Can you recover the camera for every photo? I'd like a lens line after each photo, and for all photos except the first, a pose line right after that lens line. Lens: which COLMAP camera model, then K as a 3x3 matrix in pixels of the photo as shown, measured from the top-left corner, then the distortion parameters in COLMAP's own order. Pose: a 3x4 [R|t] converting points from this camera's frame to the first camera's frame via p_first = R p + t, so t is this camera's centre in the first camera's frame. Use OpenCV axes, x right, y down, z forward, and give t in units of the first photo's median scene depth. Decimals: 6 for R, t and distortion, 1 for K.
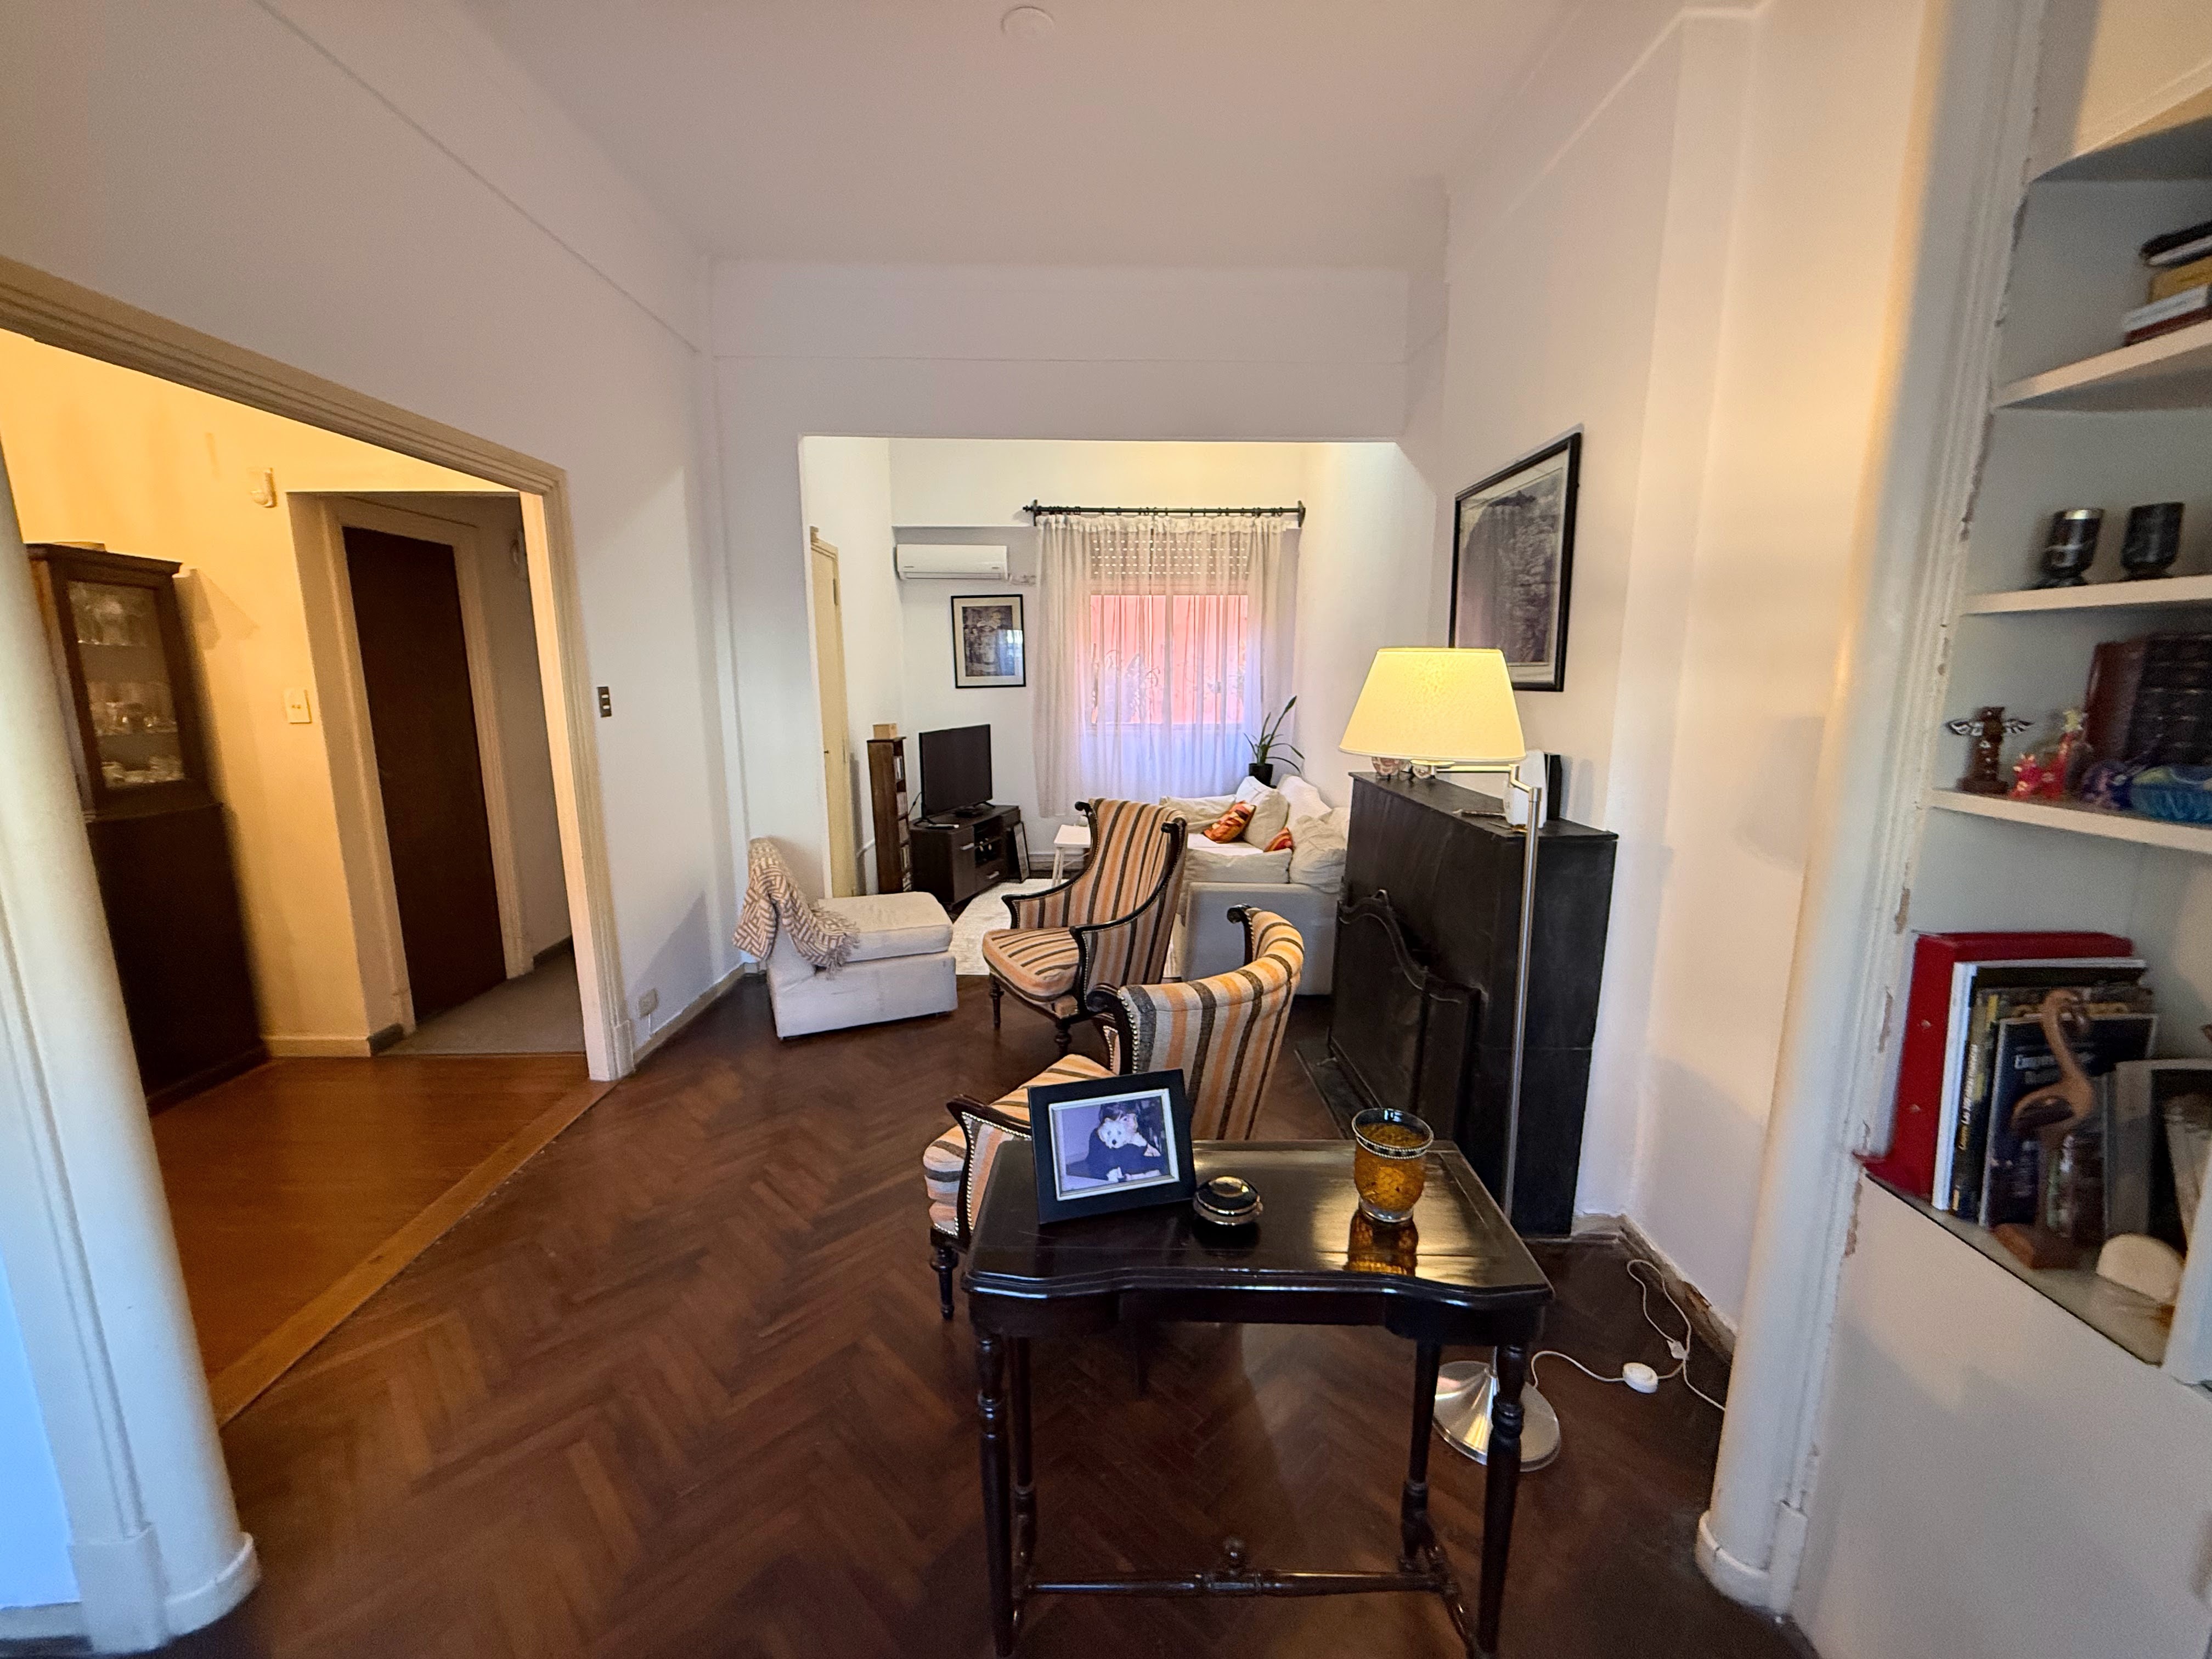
lens RADIAL K [[889.1, 0, 1110.3], [0, 889.1, 835.9], [0, 0, 1]] dist [-0.002809, -0.000293]
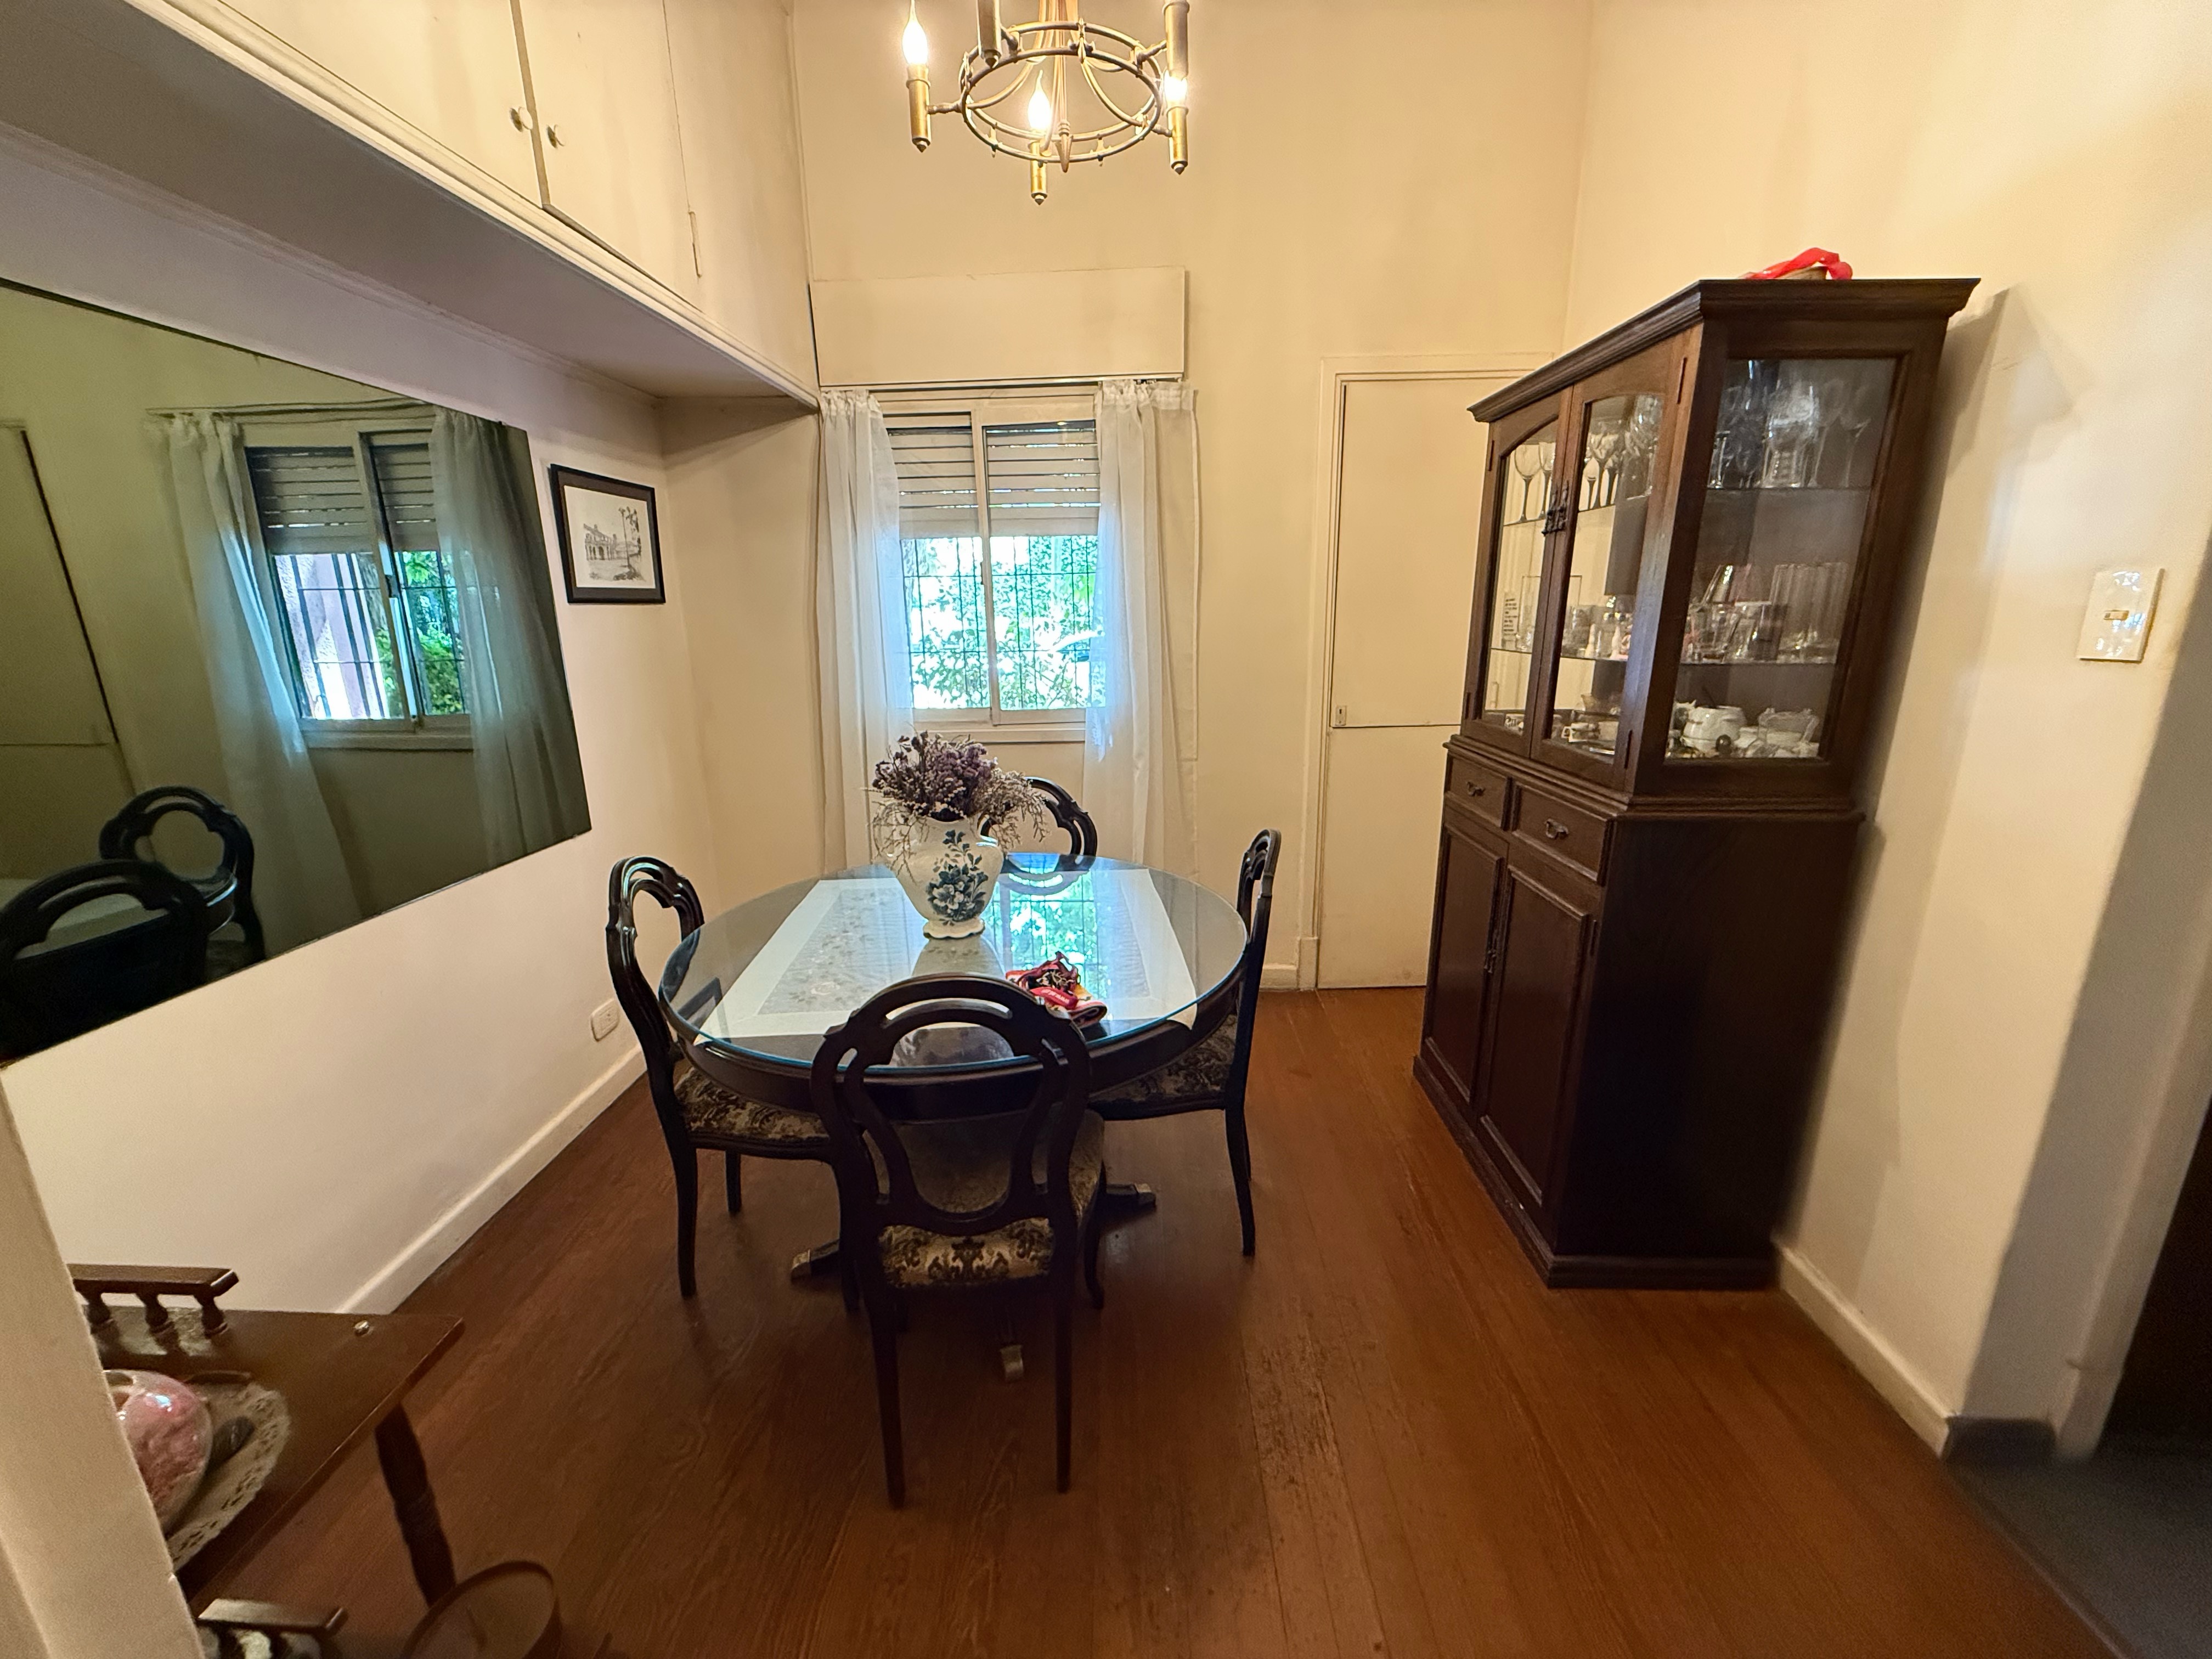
lens RADIAL K [[889.1, 0, 1099.6], [0, 889.1, 833.9], [0, 0, 1]] dist [-0.002809, -0.000293]
pose [[-0.036347, 0.249193, -0.967772, -0.531844], [-0.162108, 0.954115, 0.251765, -0.084196], [0.986103, 0.166034, 0.005716, 0.605667]]
